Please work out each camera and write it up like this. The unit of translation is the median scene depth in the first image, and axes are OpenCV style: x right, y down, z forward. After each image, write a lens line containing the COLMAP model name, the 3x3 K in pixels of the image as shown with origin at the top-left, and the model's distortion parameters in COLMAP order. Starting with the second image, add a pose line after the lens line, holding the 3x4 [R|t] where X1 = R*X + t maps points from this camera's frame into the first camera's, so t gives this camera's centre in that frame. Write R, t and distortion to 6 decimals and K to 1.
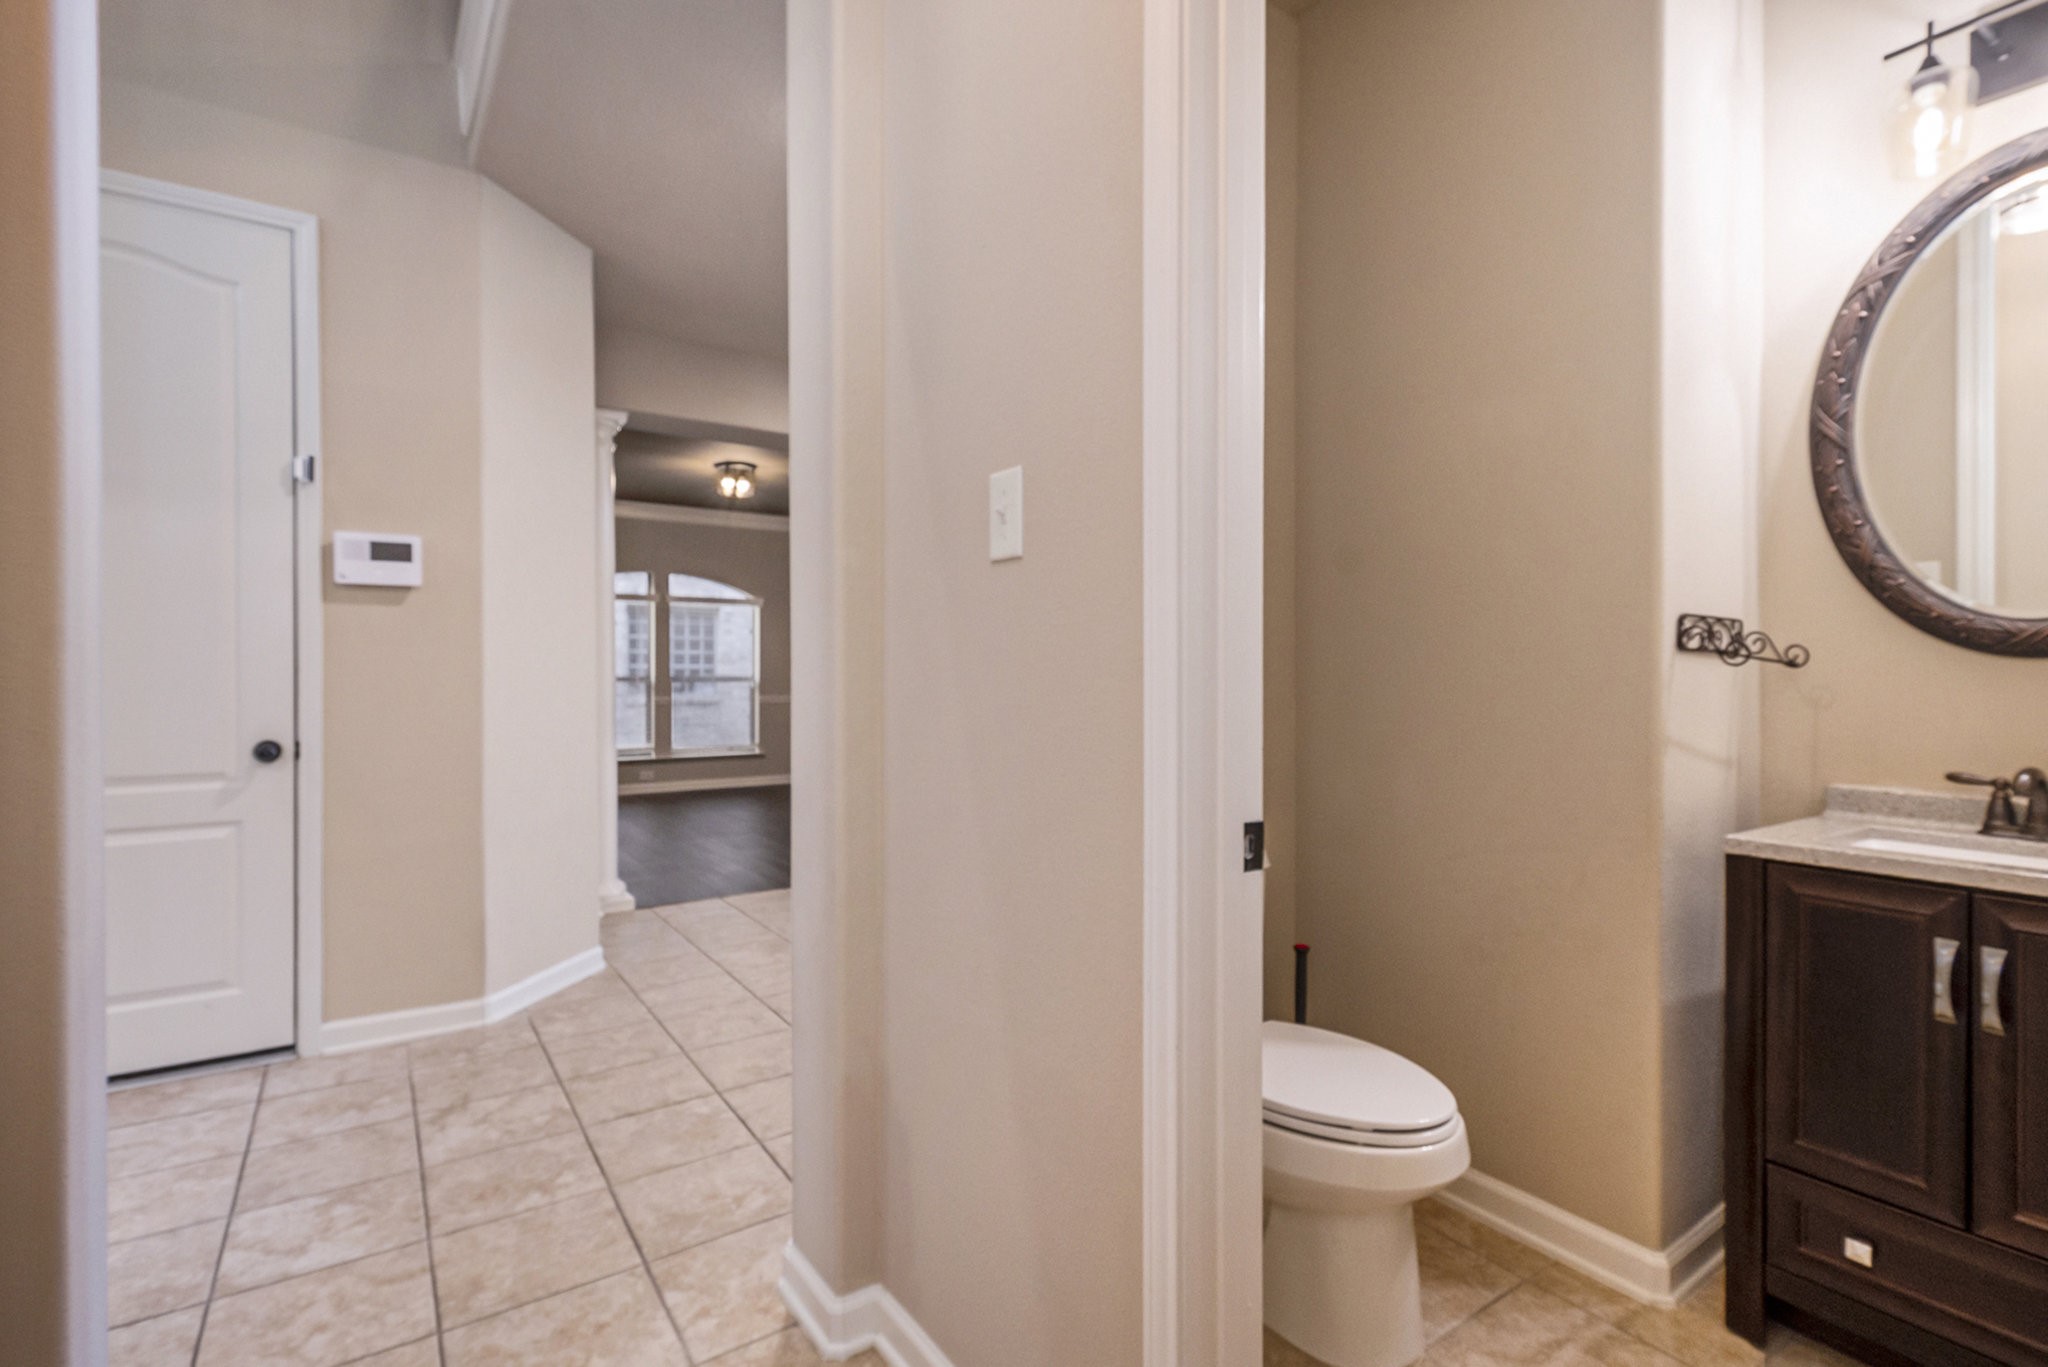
lens RADIAL K [[989.2, 0, 1043.8], [0, 989.2, 678.4], [0, 0, 1]] dist [0.004910, 0.000402]
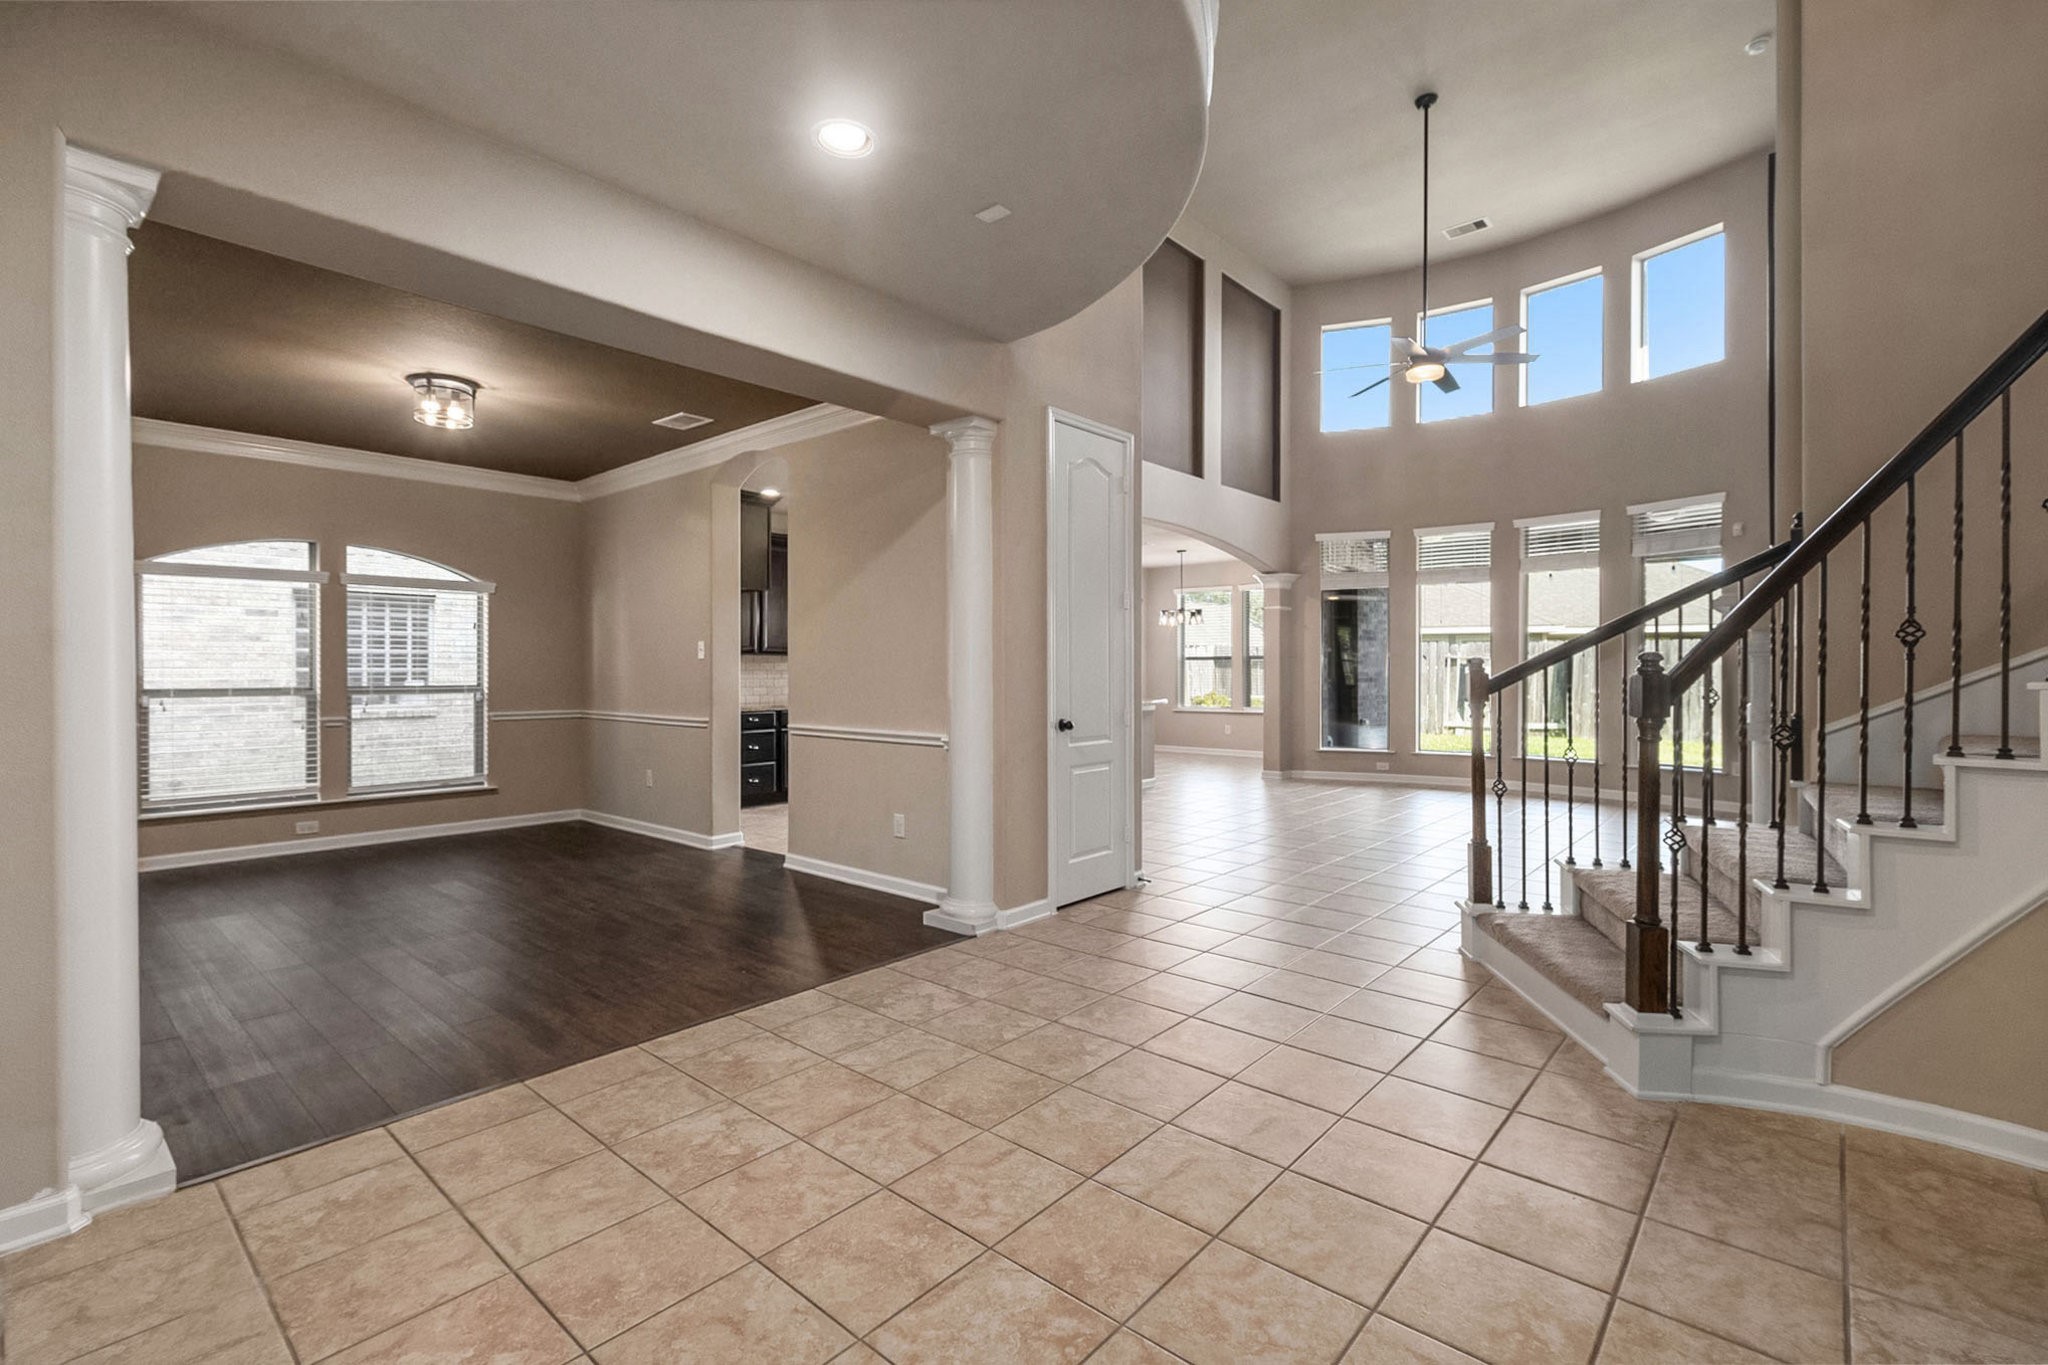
lens RADIAL K [[904.2, 0, 1068.6], [0, 904.2, 675.0], [0, 0, 1]] dist [-0.002618, -0.002163]
pose [[0.960763, 0.000582, 0.277368, -0.055953], [-0.000380, 1.000000, -0.000782, -0.010522], [-0.277369, 0.000646, 0.960763, 0.226939]]
